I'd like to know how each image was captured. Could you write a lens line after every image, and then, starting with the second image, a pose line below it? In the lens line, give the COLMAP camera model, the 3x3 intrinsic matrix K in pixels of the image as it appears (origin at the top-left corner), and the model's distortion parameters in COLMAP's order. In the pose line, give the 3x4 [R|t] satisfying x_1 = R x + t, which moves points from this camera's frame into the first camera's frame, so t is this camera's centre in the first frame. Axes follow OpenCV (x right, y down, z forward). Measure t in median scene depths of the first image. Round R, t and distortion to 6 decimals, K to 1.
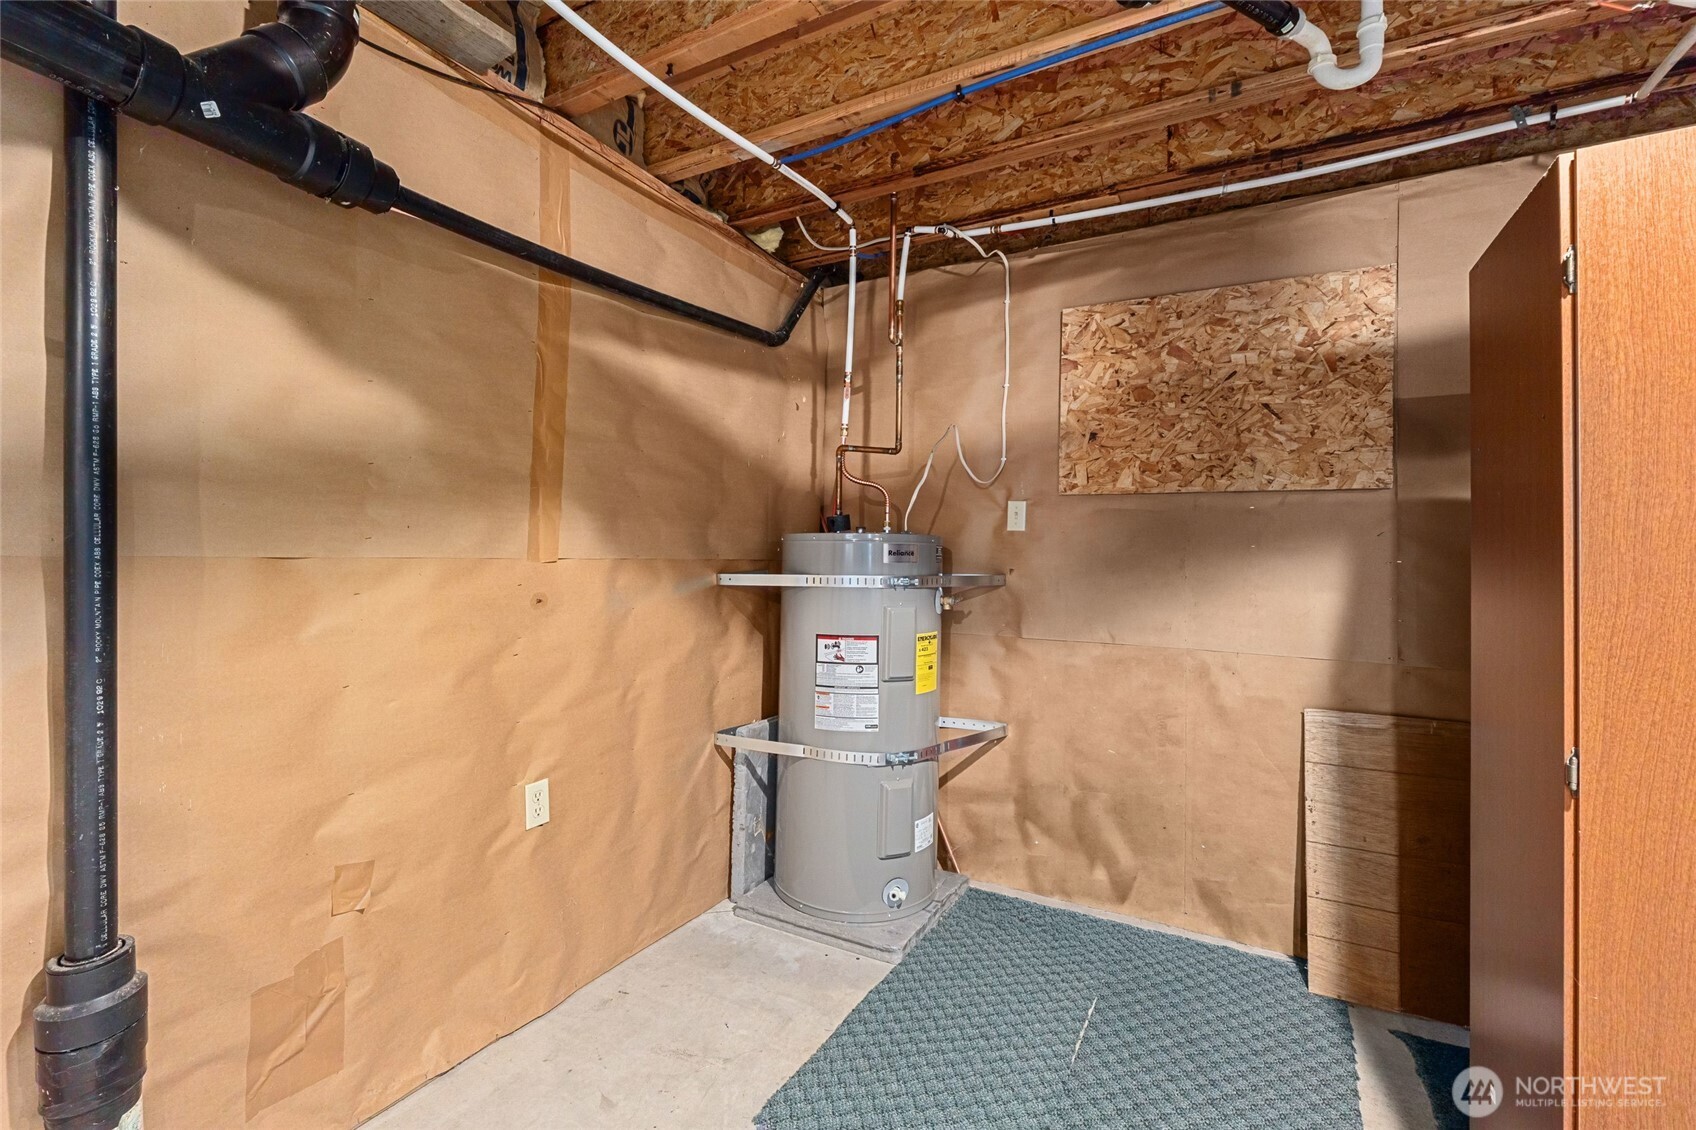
lens RADIAL K [[715.2, 0, 850.5], [0, 715.2, 551.7], [0, 0, 1]] dist [-0.006663, -0.000205]
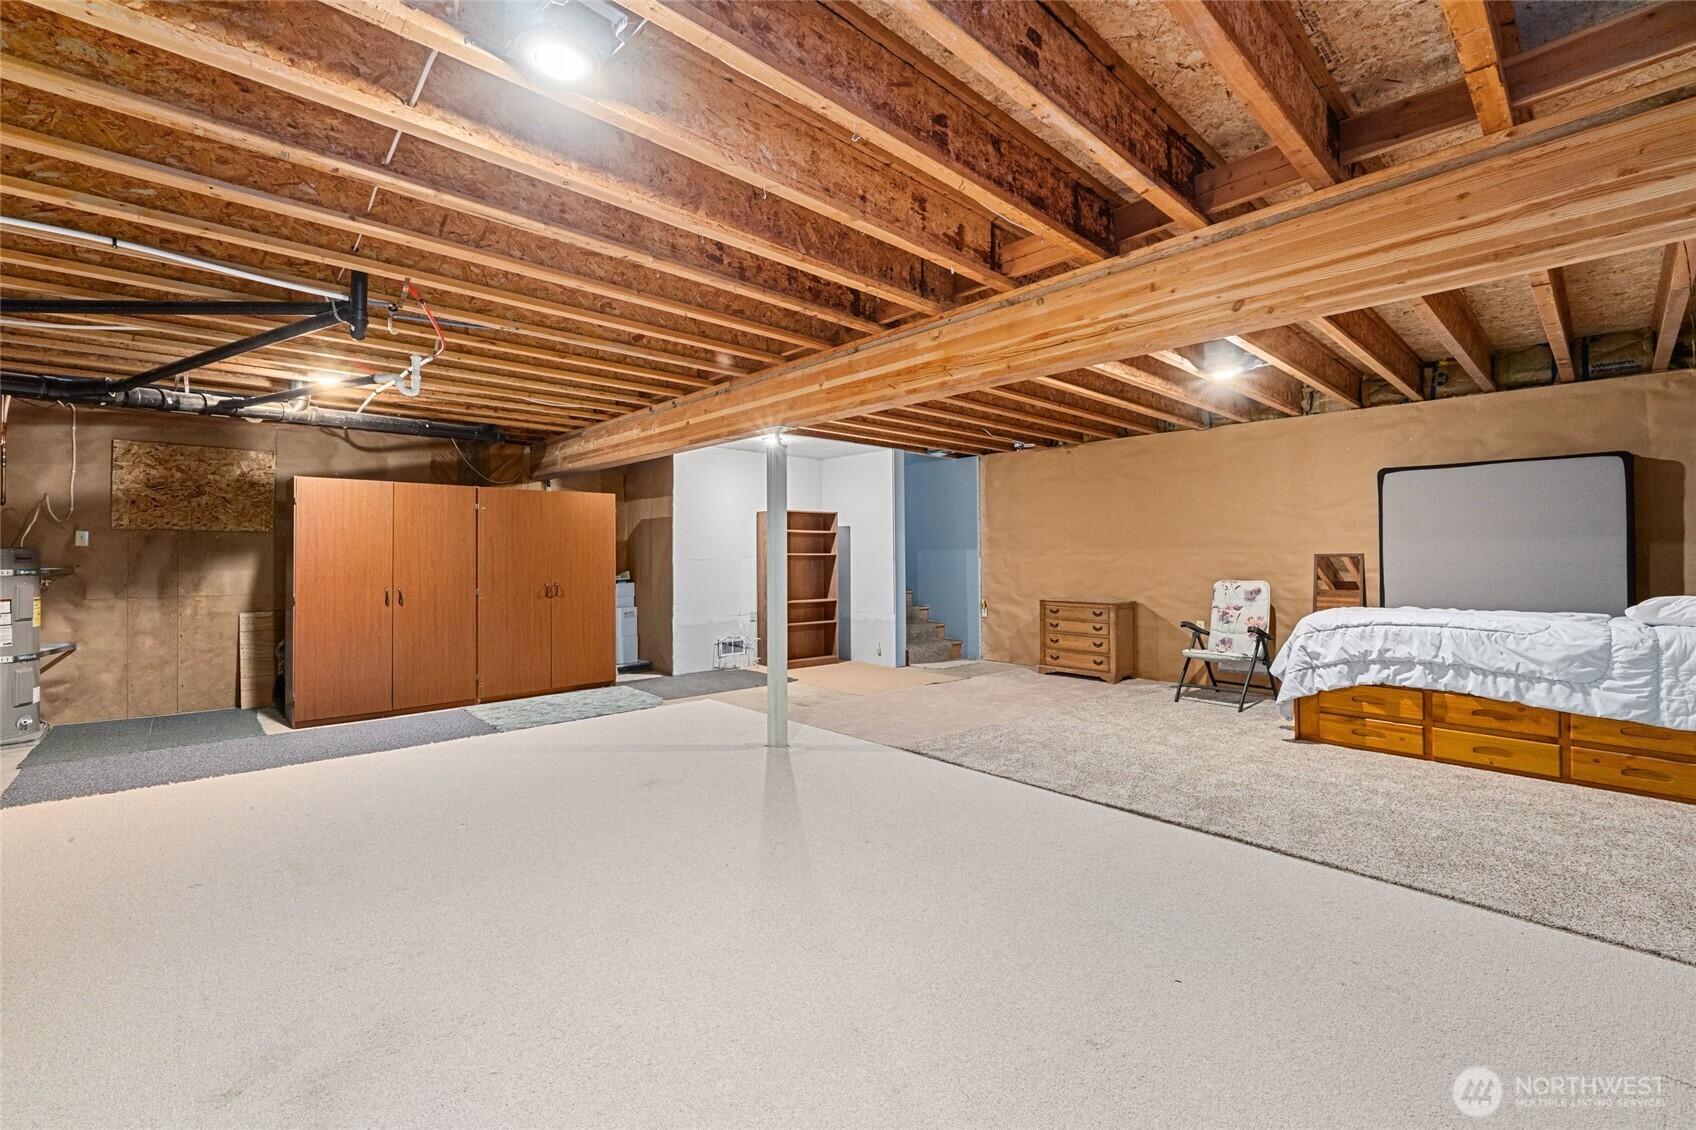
lens RADIAL K [[715.2, 0, 832.7], [0, 715.2, 538.0], [0, 0, 1]] dist [-0.006663, -0.000205]
pose [[0.311286, 0.008946, 0.950274, -1.044446], [0.007289, 0.999904, -0.011801, -0.013237], [-0.950288, 0.010600, 0.311191, -1.680882]]
